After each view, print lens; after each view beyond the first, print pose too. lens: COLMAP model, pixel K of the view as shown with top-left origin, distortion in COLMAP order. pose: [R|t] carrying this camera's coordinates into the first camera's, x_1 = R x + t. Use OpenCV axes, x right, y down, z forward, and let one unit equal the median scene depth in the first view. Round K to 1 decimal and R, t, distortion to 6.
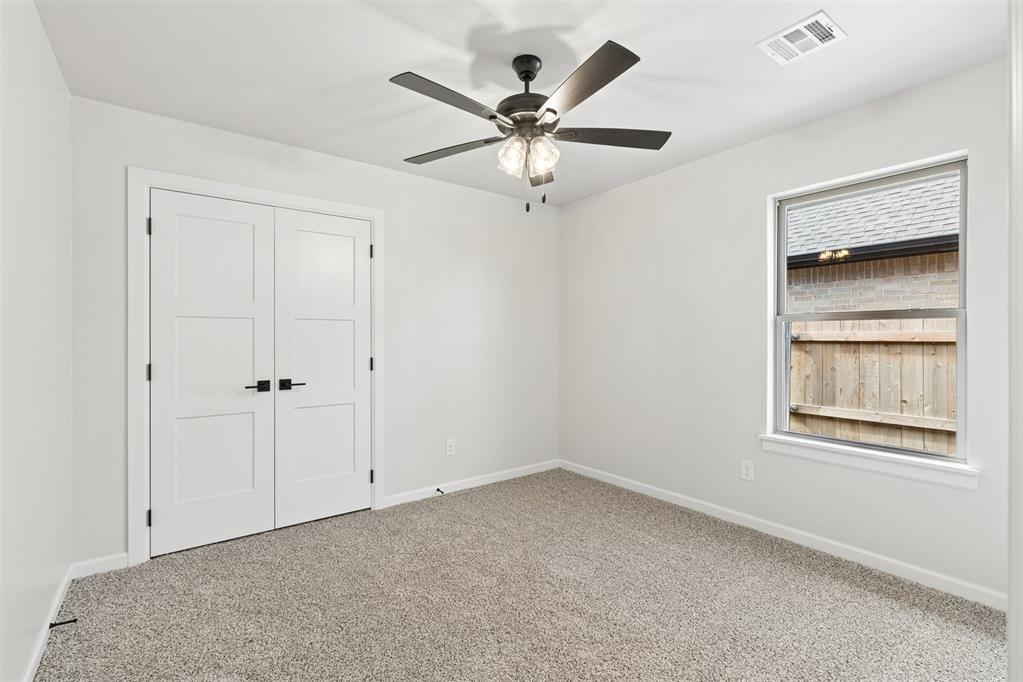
lens RADIAL K [[462.1, 0, 503.5], [0, 462.1, 334.7], [0, 0, 1]] dist [-0.001839, -0.000922]
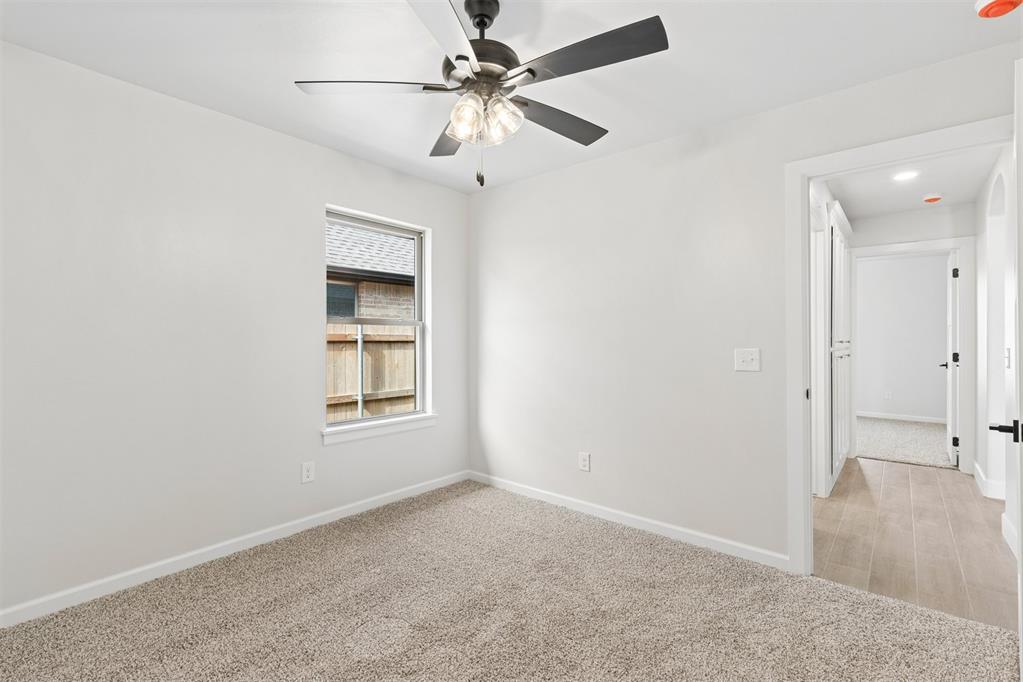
lens RADIAL K [[462.1, 0, 513.8], [0, 462.1, 334.0], [0, 0, 1]] dist [-0.001839, -0.000922]
pose [[-0.242950, 0.020506, 0.969822, -0.531272], [0.000374, 0.999778, -0.021045, 0.019197], [-0.970039, -0.004751, -0.242904, 0.792723]]
